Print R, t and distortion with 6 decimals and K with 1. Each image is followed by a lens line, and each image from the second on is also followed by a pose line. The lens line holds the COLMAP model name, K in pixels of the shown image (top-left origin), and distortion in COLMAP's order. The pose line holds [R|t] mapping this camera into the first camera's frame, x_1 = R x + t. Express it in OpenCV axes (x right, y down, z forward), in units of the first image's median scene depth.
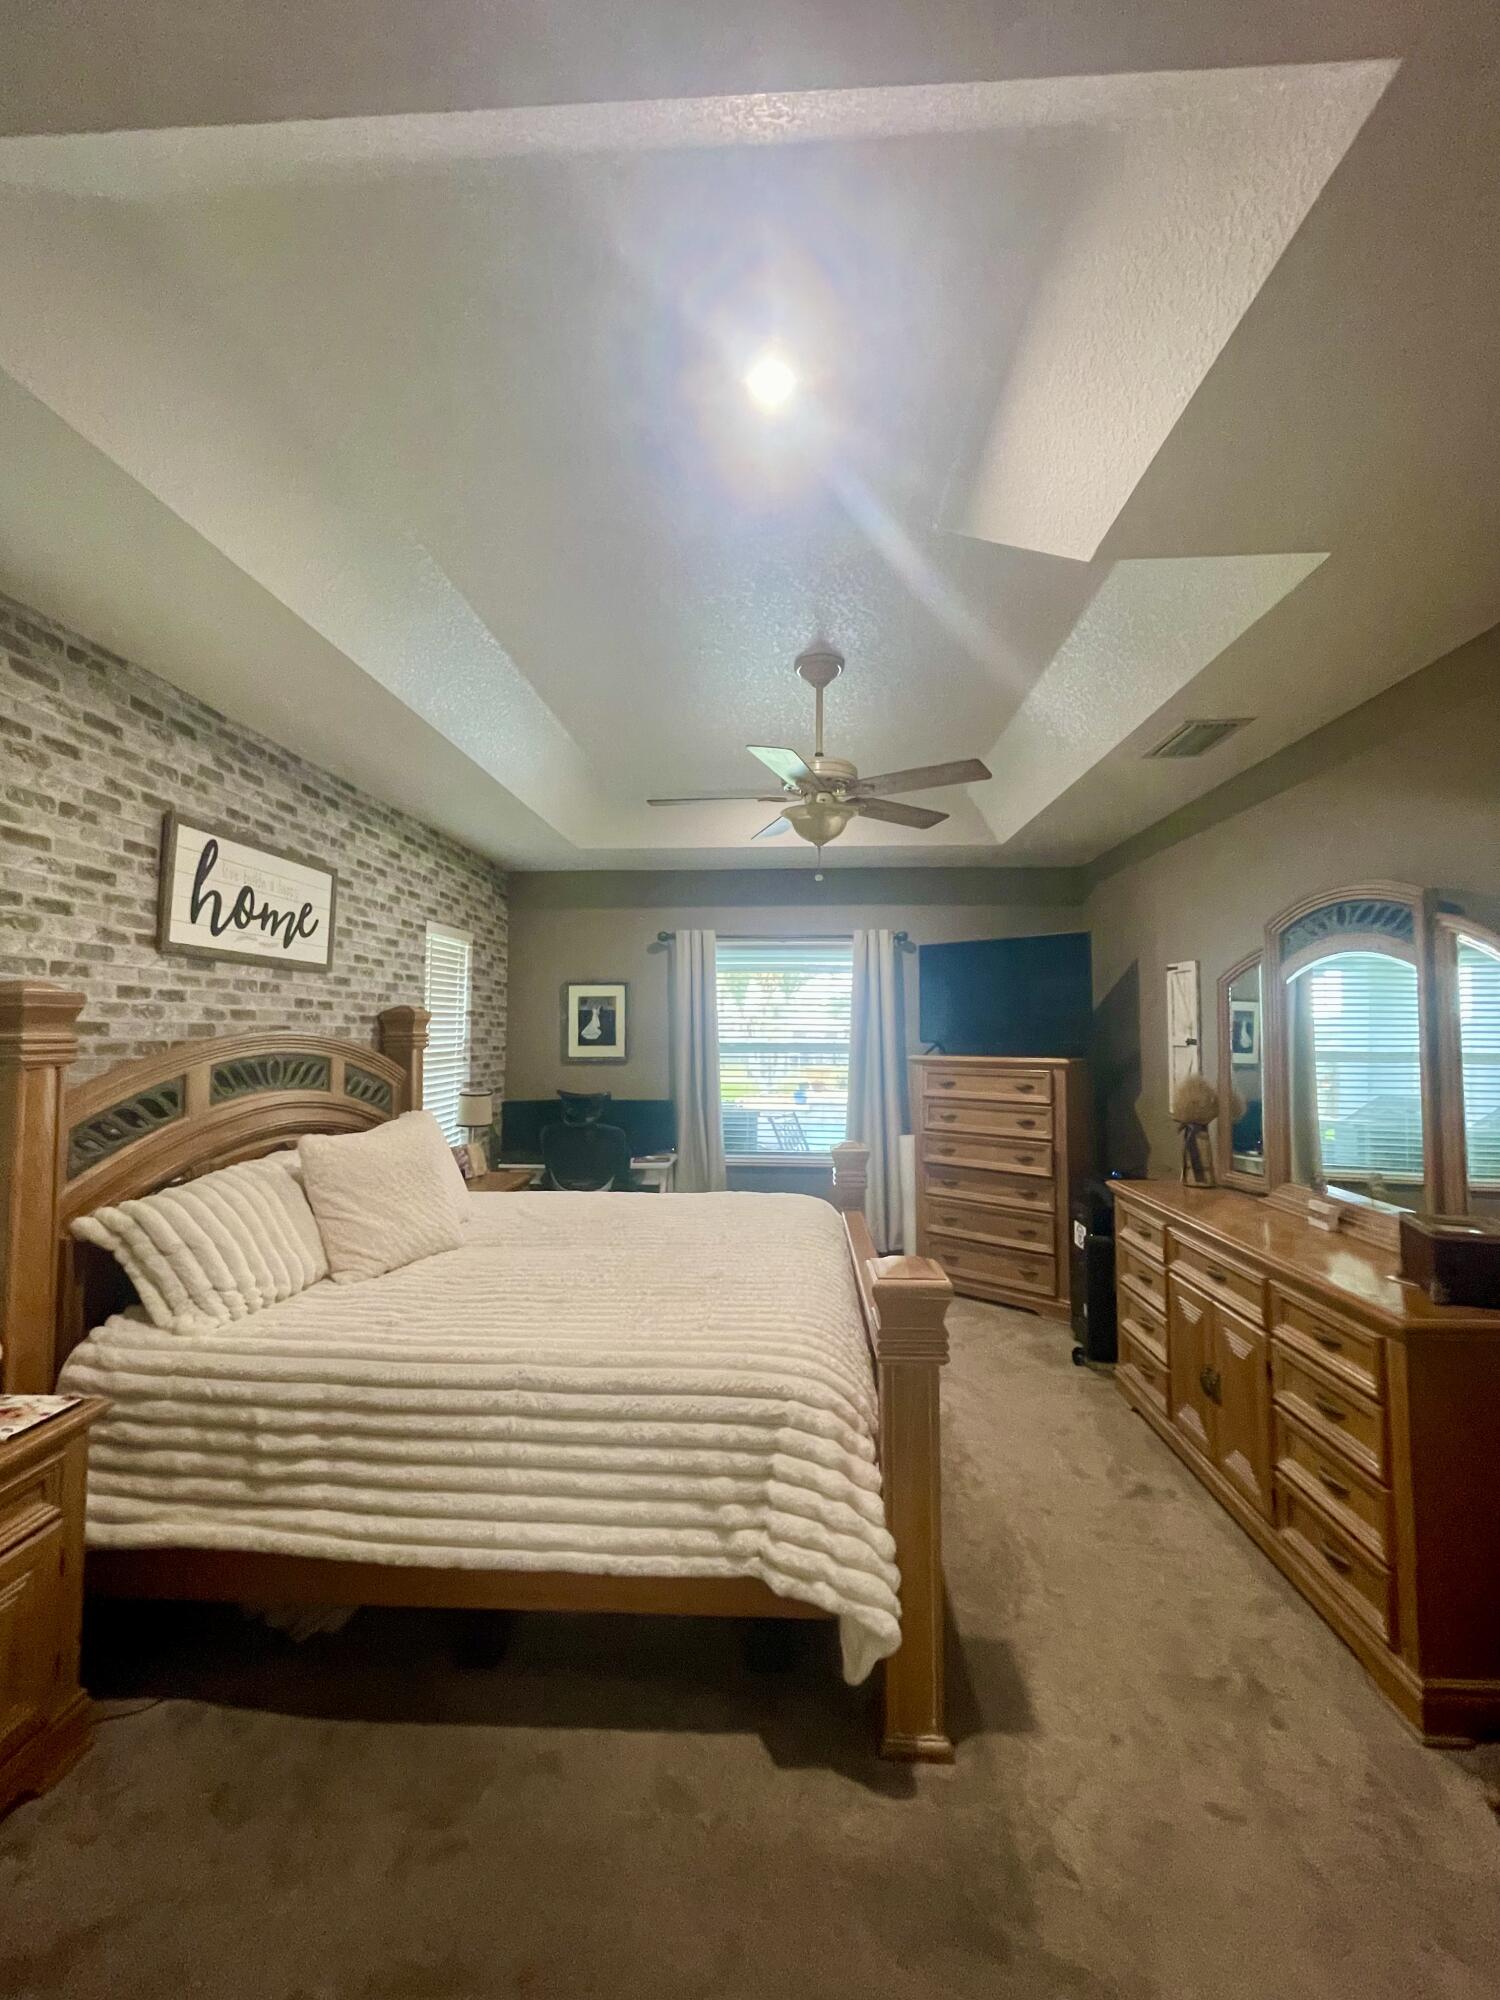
lens RADIAL K [[791.7, 0, 743.8], [0, 791.7, 991.9], [0, 0, 1]] dist [0.003396, 0.000428]
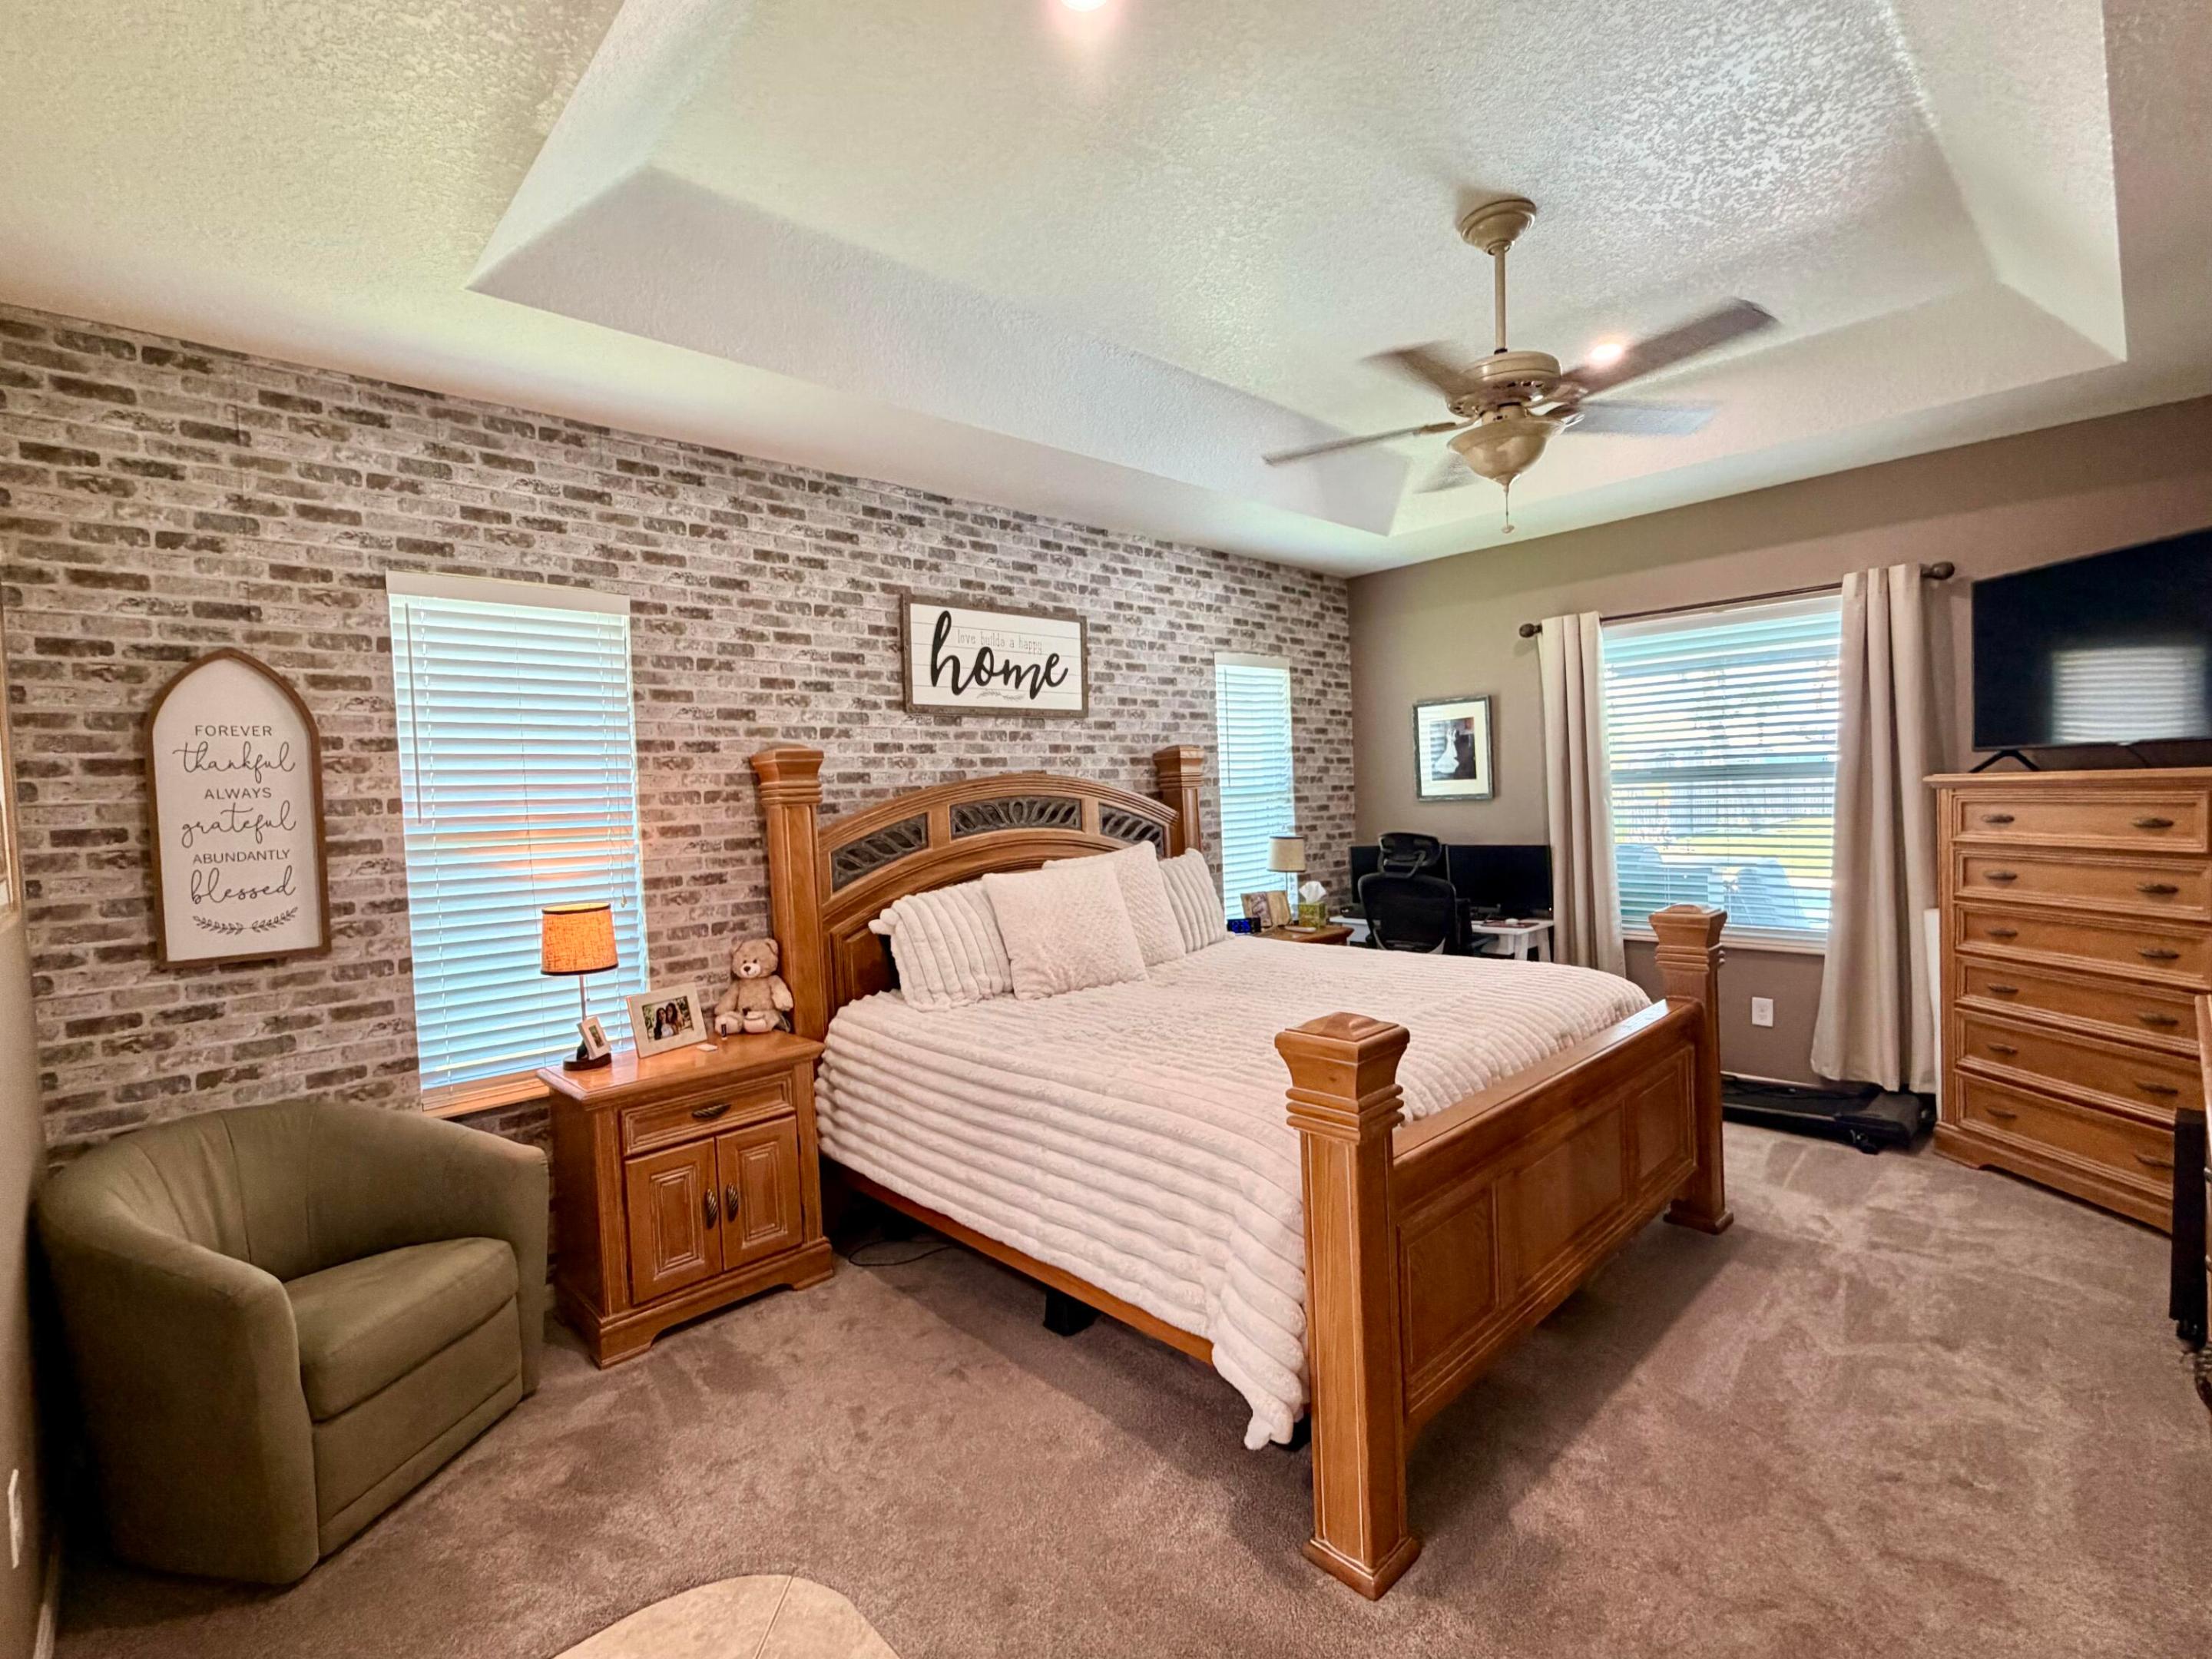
lens RADIAL K [[960.7, 0, 1097.6], [0, 960.7, 833.3], [0, 0, 1]] dist [0.000229, 0.000063]
pose [[0.737897, -0.003158, -0.674906, 0.377529], [0.077242, 0.993814, 0.079802, 0.029890], [0.670478, -0.111017, 0.733576, 0.075187]]
